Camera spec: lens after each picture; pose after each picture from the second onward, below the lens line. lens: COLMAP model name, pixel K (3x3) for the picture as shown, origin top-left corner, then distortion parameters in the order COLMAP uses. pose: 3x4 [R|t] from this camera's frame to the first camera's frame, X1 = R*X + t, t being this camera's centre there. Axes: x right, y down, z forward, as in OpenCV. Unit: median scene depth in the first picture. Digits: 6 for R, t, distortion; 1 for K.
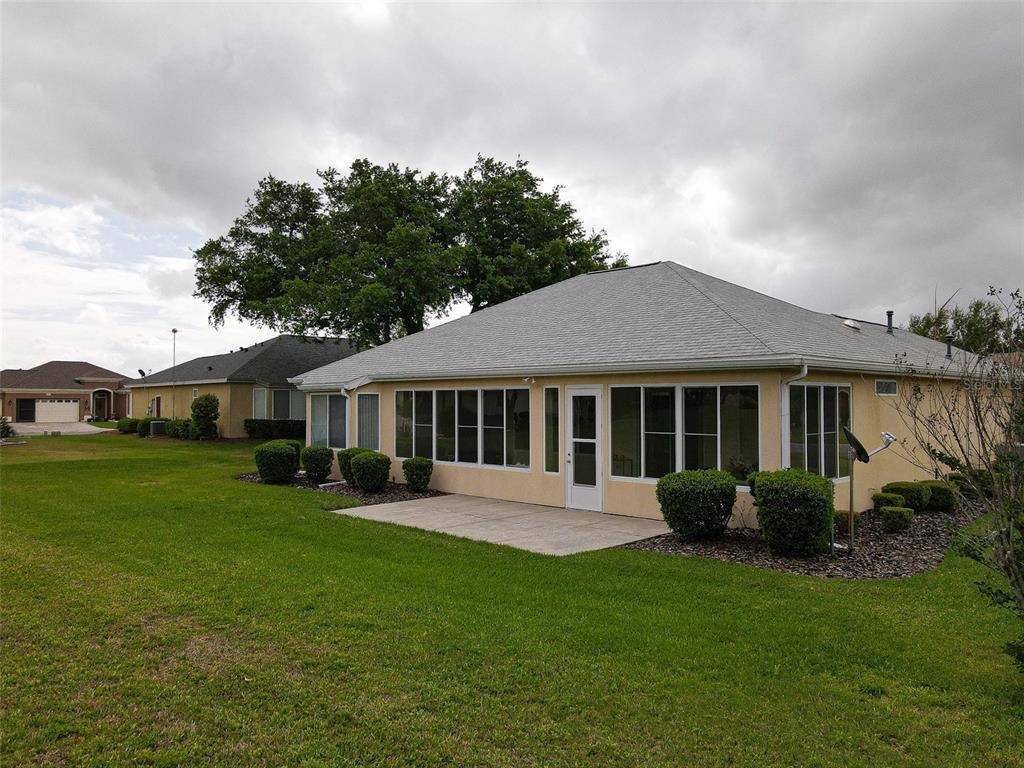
lens RADIAL K [[758.8, 0, 512.8], [0, 758.8, 379.1], [0, 0, 1]] dist [0.004226, 0.015814]
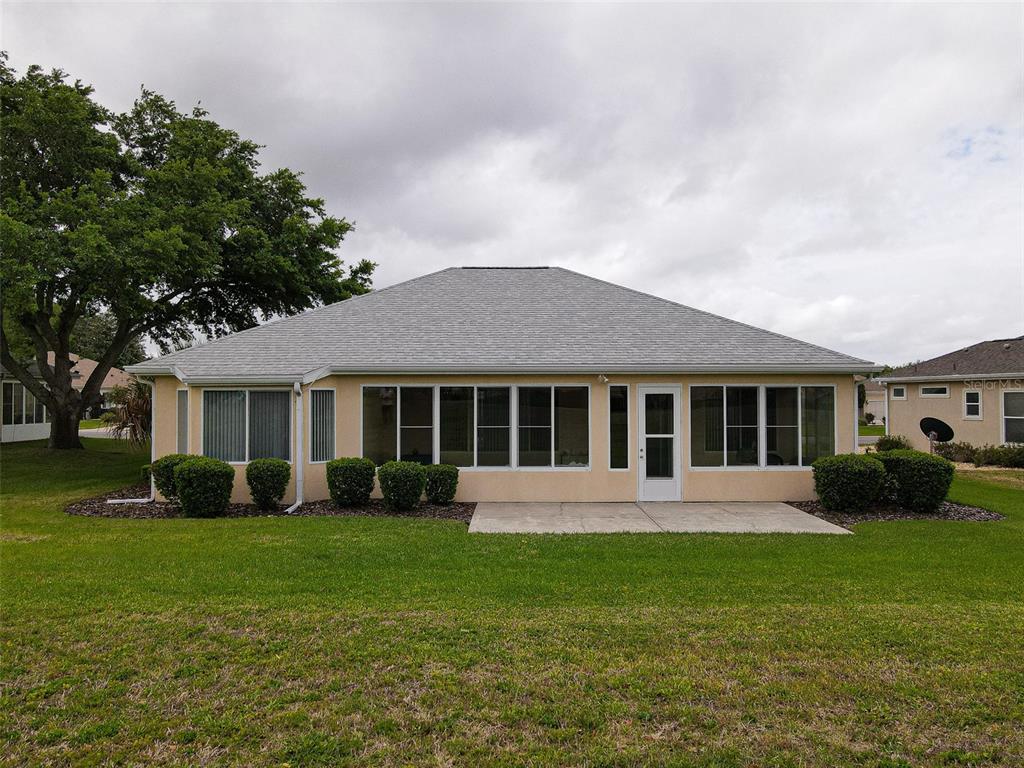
lens RADIAL K [[758.8, 0, 507.0], [0, 758.8, 405.0], [0, 0, 1]] dist [0.004226, 0.015814]
pose [[0.698552, -0.001803, 0.715557, -0.689544], [-0.019861, 0.999563, 0.021907, 0.015763], [-0.715283, -0.029515, 0.698211, 0.350934]]
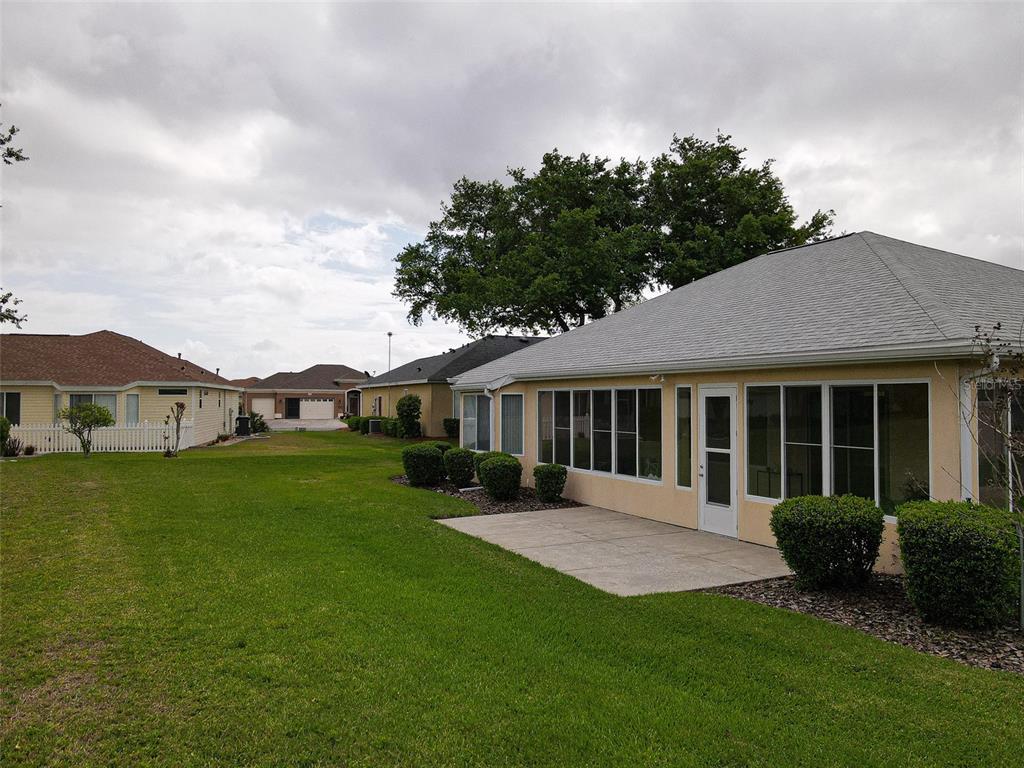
lens RADIAL K [[758.8, 0, 511.6], [0, 758.8, 383.5], [0, 0, 1]] dist [0.004226, 0.015814]
pose [[0.946069, -0.004848, -0.323930, 0.127088], [0.006899, 0.999963, 0.005184, 0.001466], [0.323893, -0.007140, 0.946067, 0.121711]]
